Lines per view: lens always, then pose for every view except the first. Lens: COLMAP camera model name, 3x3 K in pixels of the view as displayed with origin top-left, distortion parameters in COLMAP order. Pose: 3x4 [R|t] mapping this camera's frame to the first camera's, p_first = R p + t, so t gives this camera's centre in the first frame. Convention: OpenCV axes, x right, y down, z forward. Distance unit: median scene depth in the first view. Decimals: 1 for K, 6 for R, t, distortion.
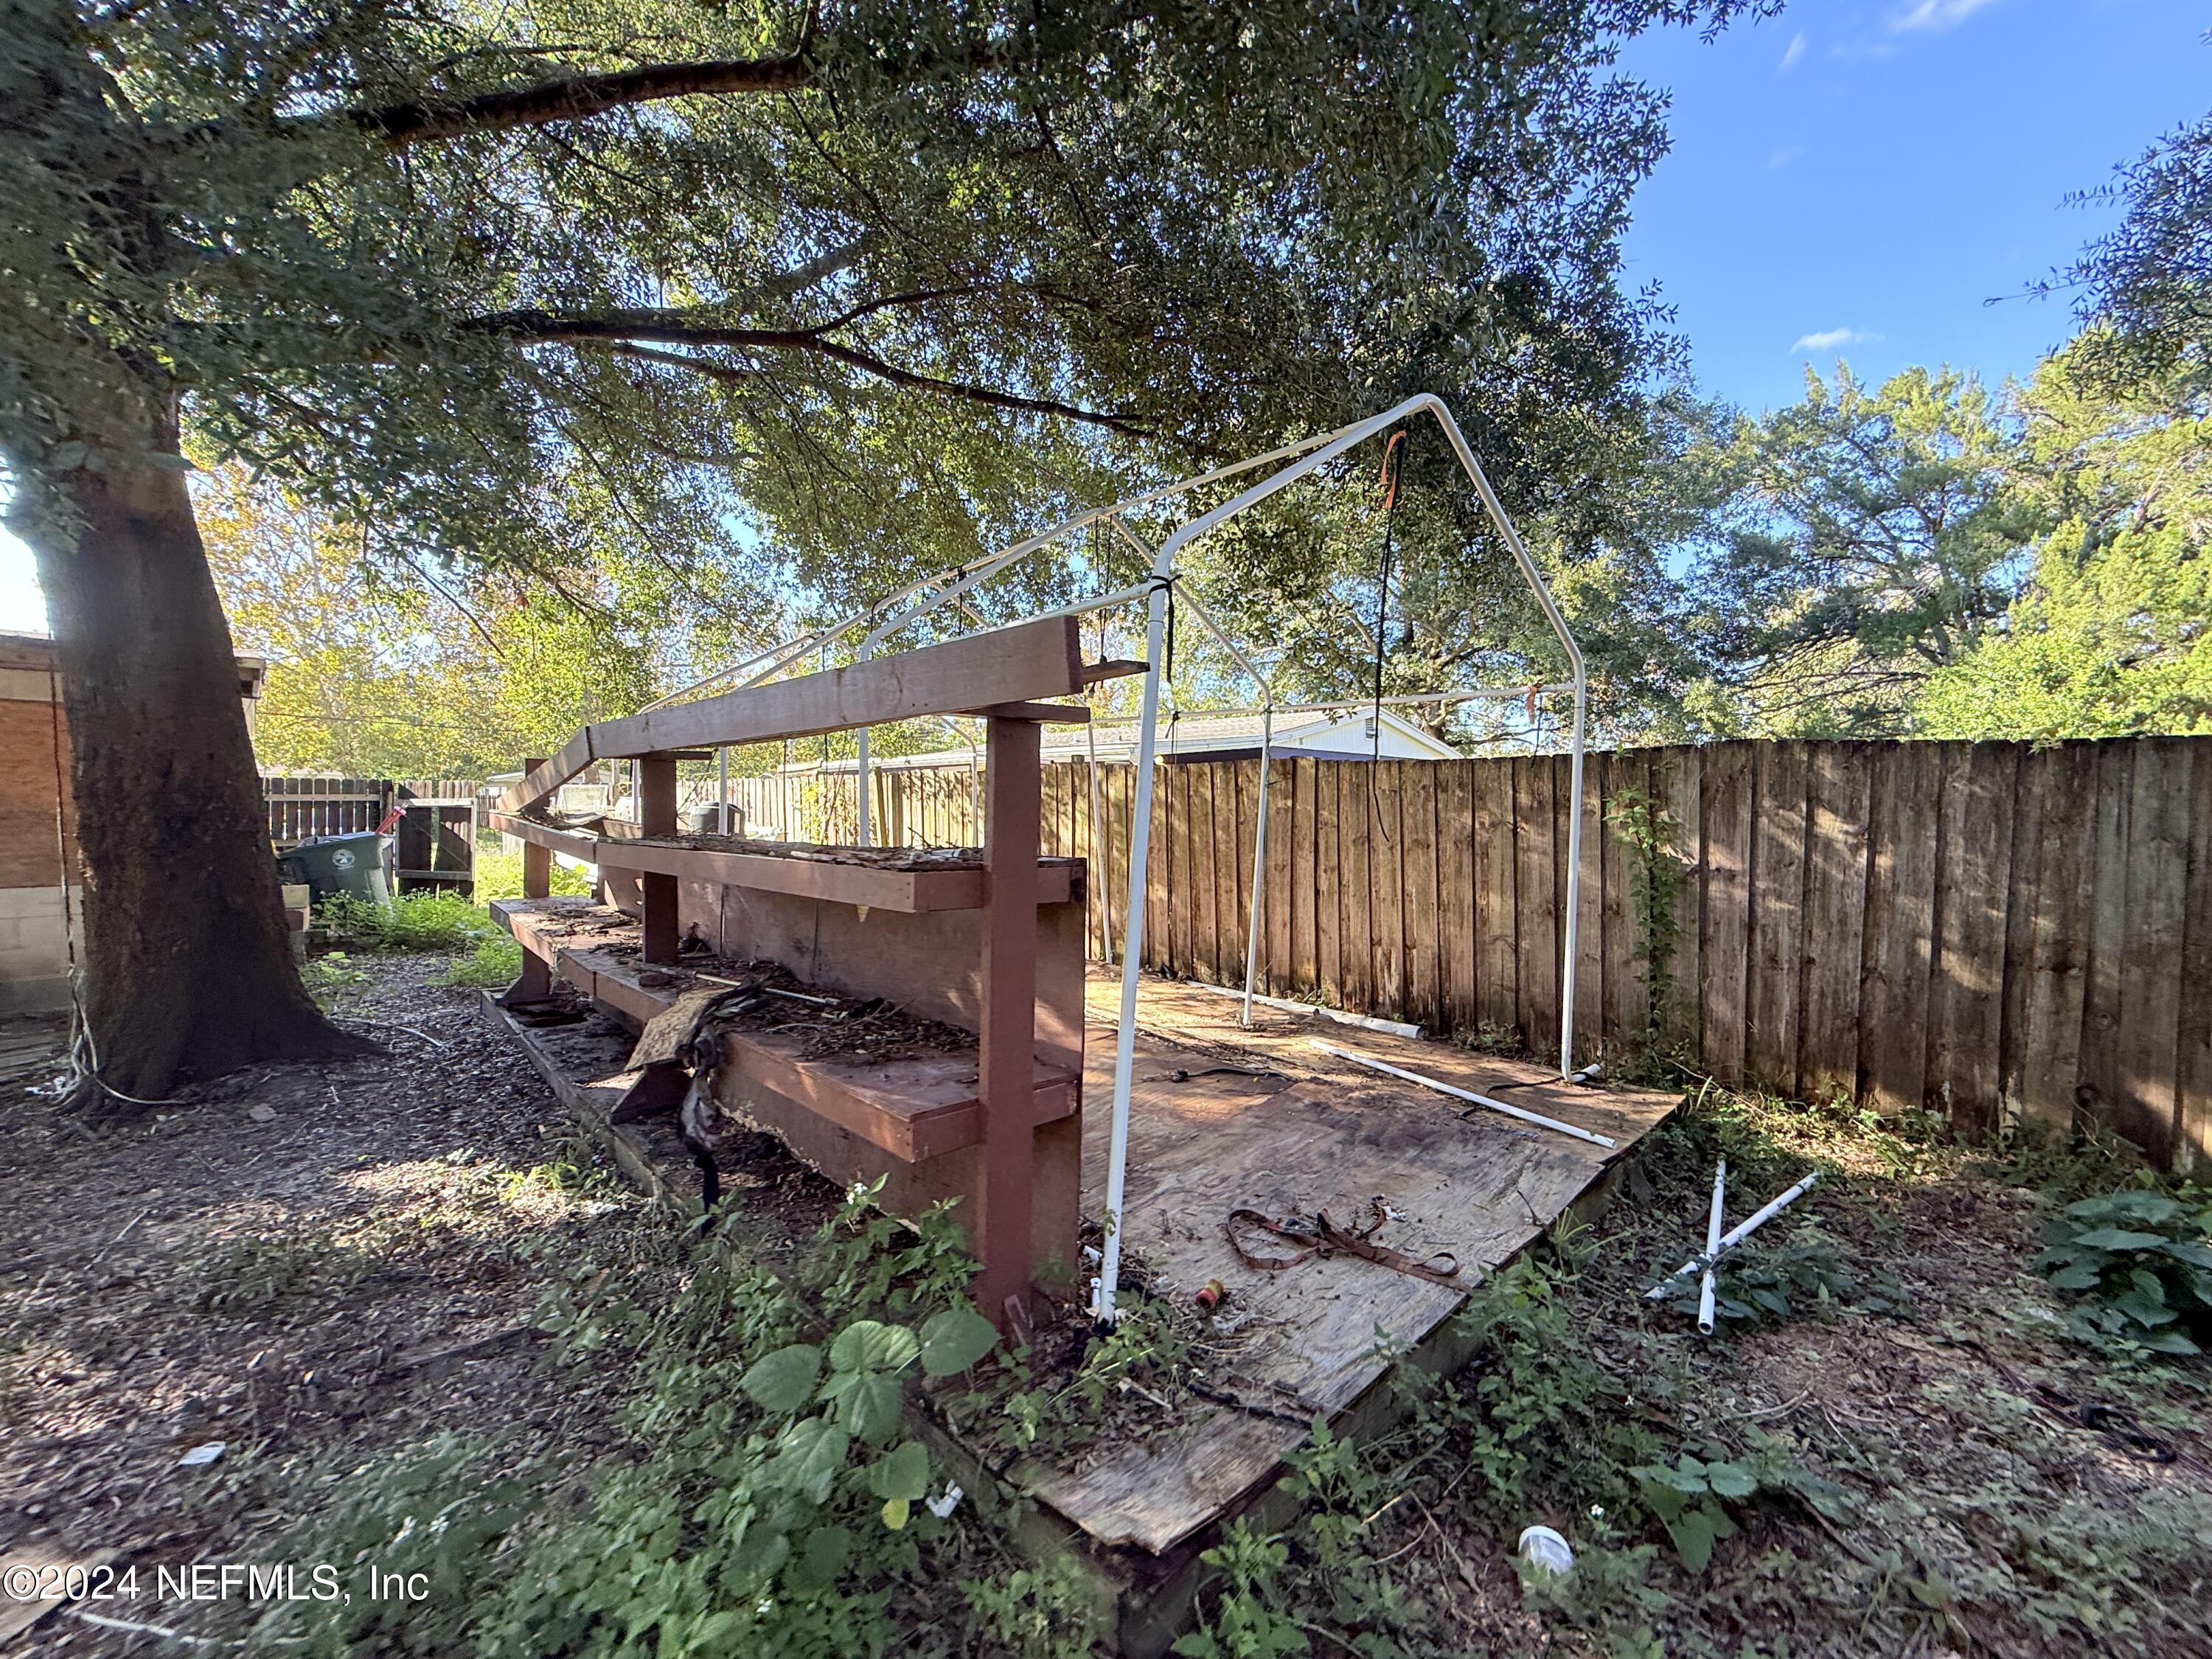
lens RADIAL K [[890.5, 0, 1108.2], [0, 890.5, 833.5], [0, 0, 1]] dist [0.002154, 0.000020]
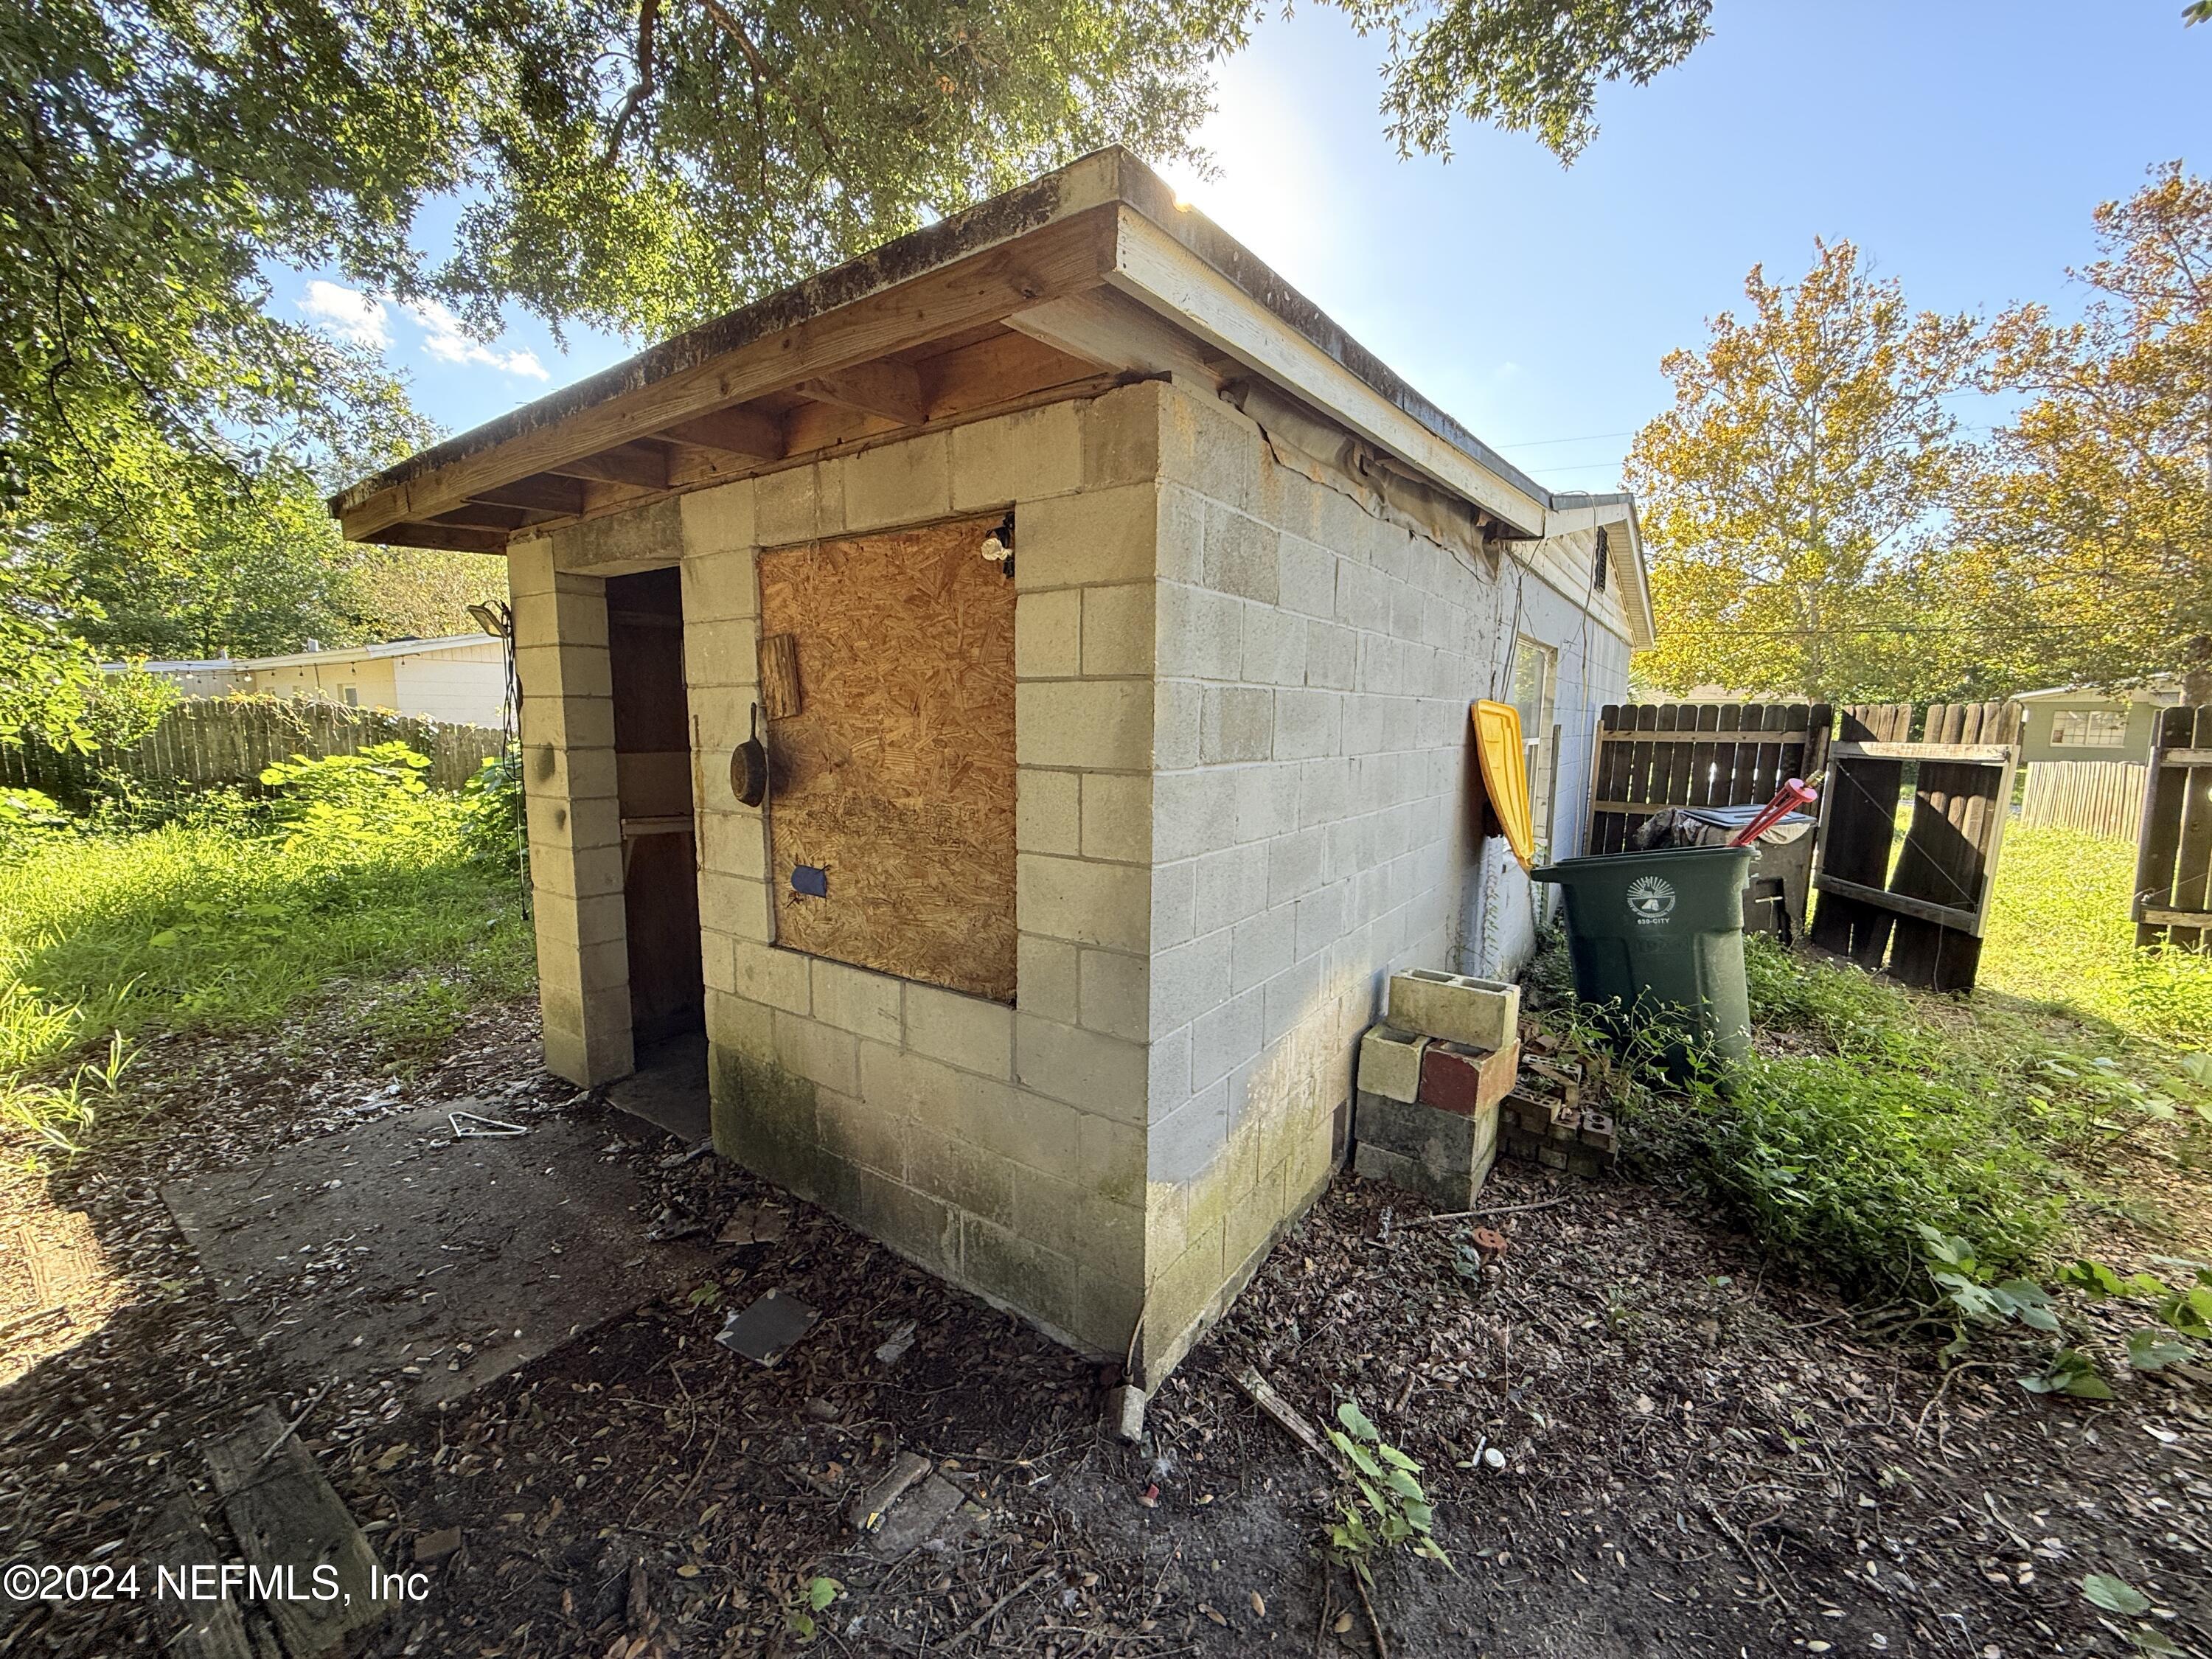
lens RADIAL K [[890.5, 0, 1107.2], [0, 890.5, 828.1], [0, 0, 1]] dist [0.002154, 0.000020]
pose [[0.183929, 0.117224, -0.975924, -0.371286], [-0.040220, 0.992929, 0.111687, -0.029861], [0.982116, 0.018709, 0.187344, 0.497888]]
